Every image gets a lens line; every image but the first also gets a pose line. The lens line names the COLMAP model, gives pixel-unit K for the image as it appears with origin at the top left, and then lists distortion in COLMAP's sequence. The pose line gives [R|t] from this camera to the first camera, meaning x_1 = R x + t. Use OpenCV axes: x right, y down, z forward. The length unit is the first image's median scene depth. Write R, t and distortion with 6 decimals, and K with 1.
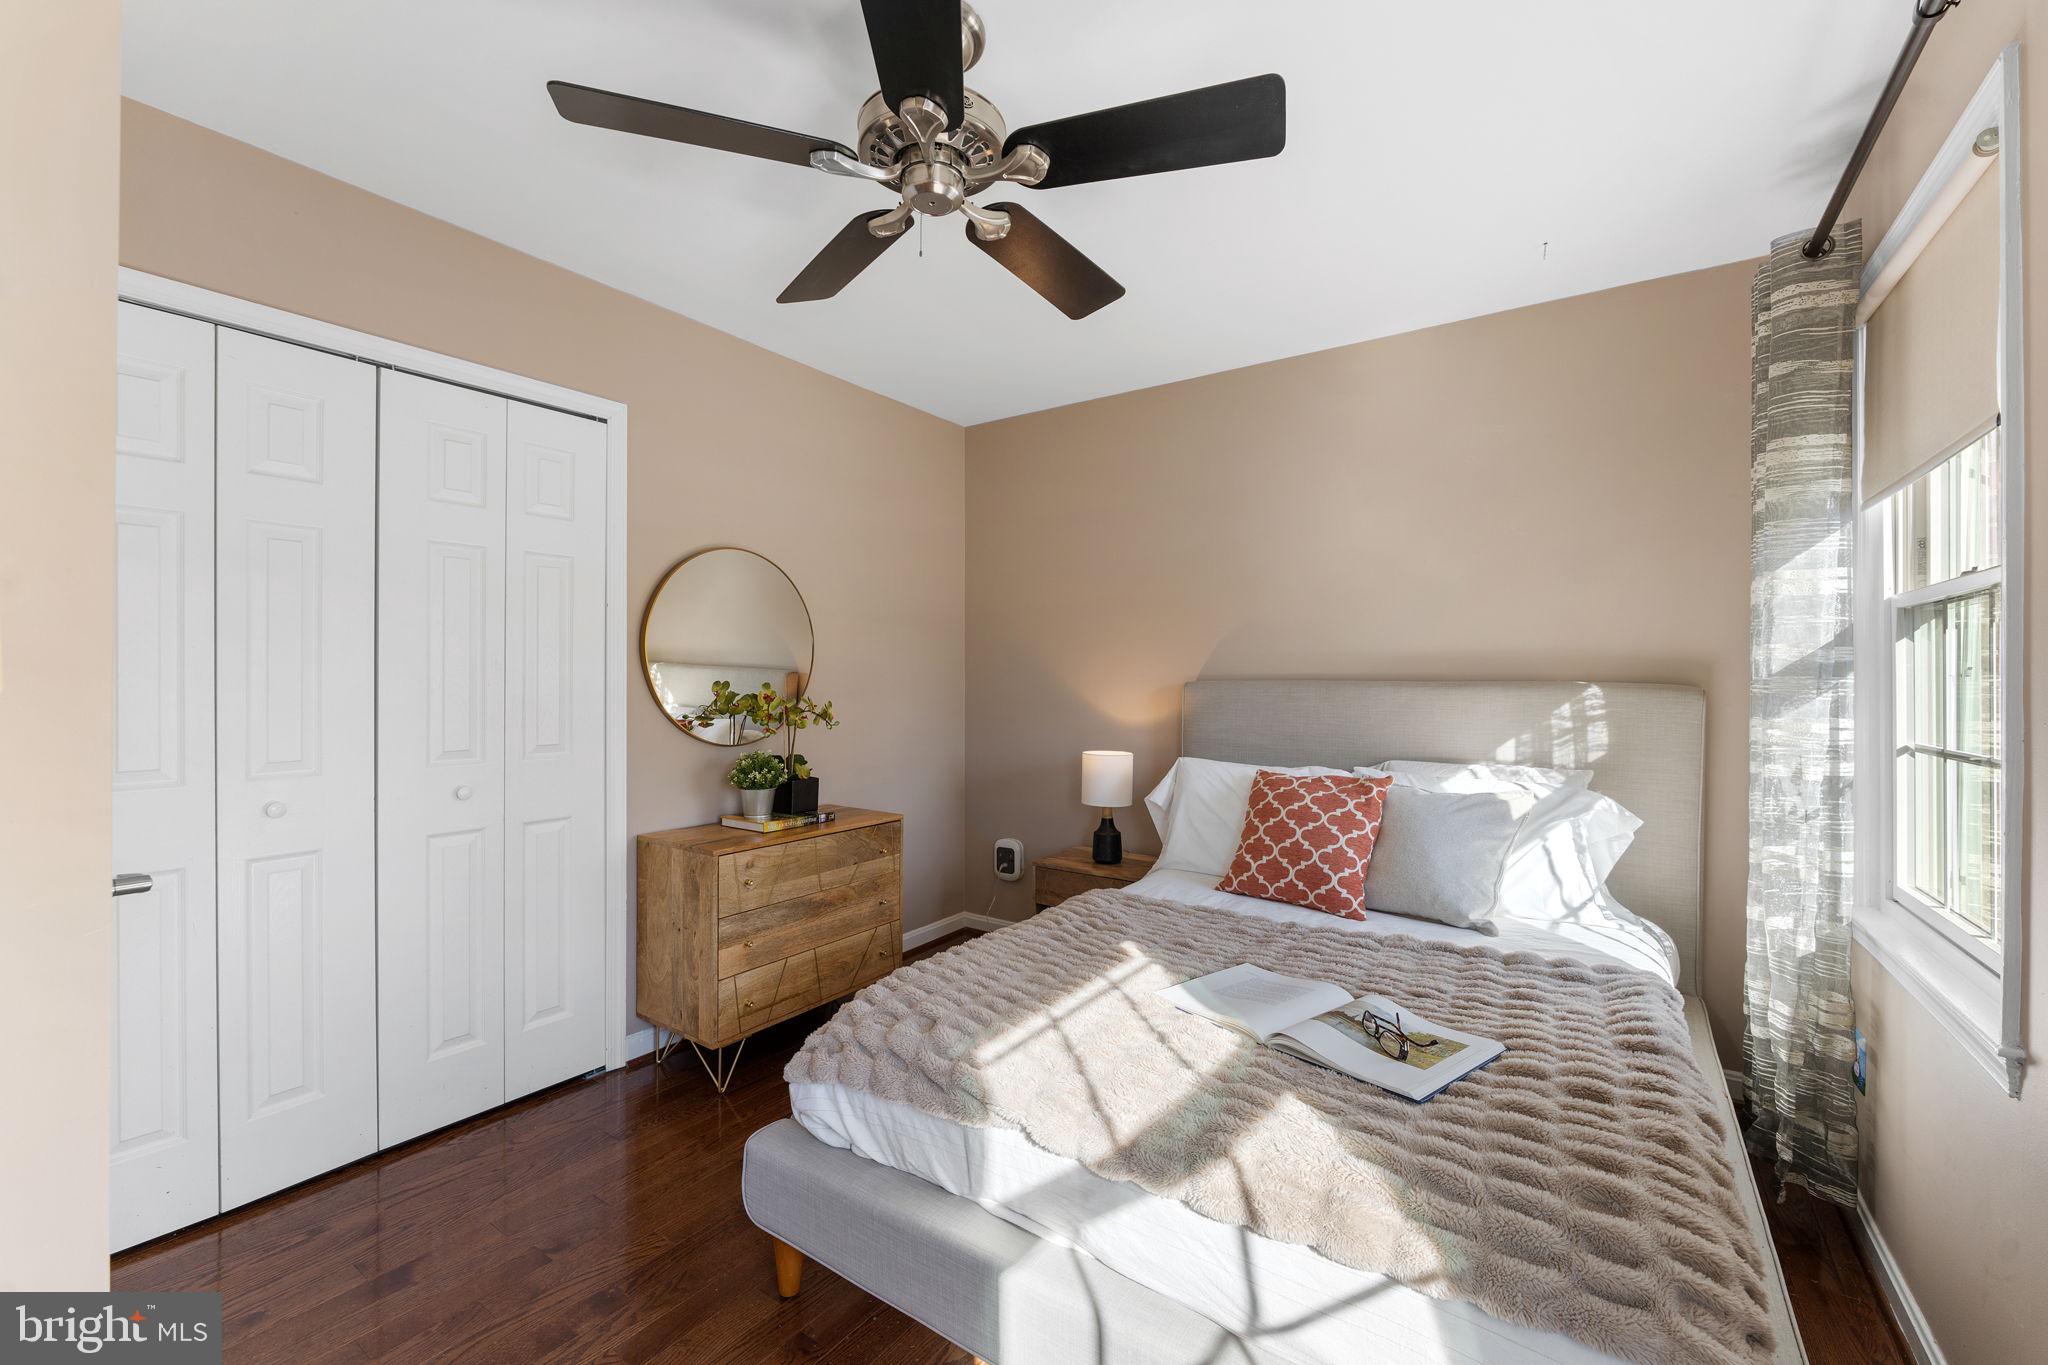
lens RADIAL K [[825.5, 0, 1018.7], [0, 825.5, 679.6], [0, 0, 1]] dist [-0.001002, -0.000339]
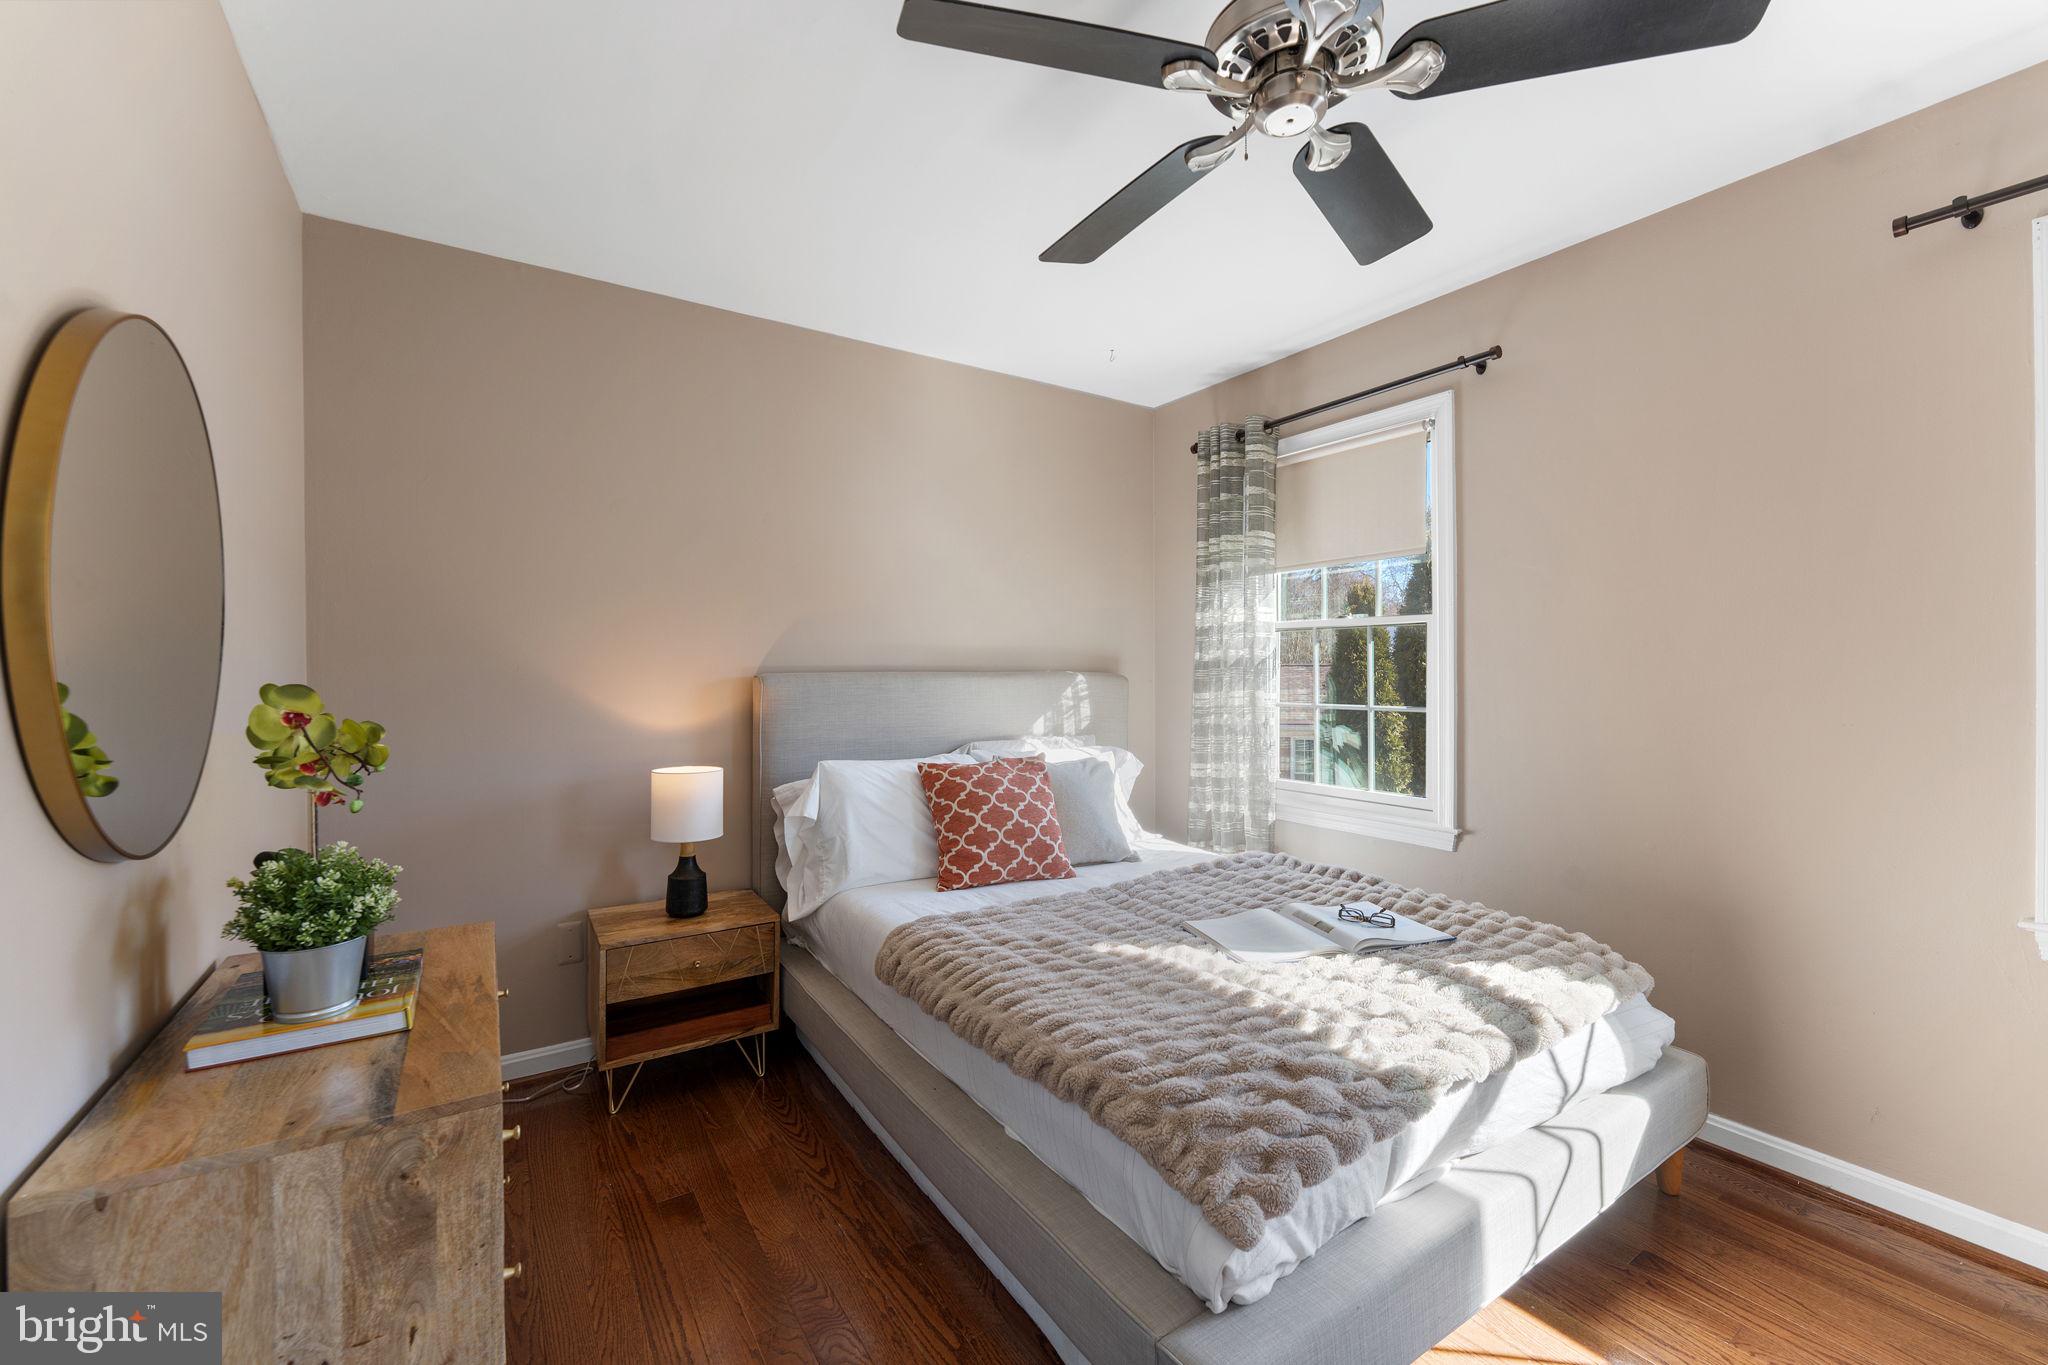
lens RADIAL K [[825.5, 0, 1016.0], [0, 825.5, 670.9], [0, 0, 1]] dist [-0.001002, -0.000339]
pose [[0.383918, -0.004973, 0.923354, -0.650073], [0.005455, 0.999980, 0.003117, -0.002860], [-0.923351, 0.003840, 0.383937, 0.593046]]
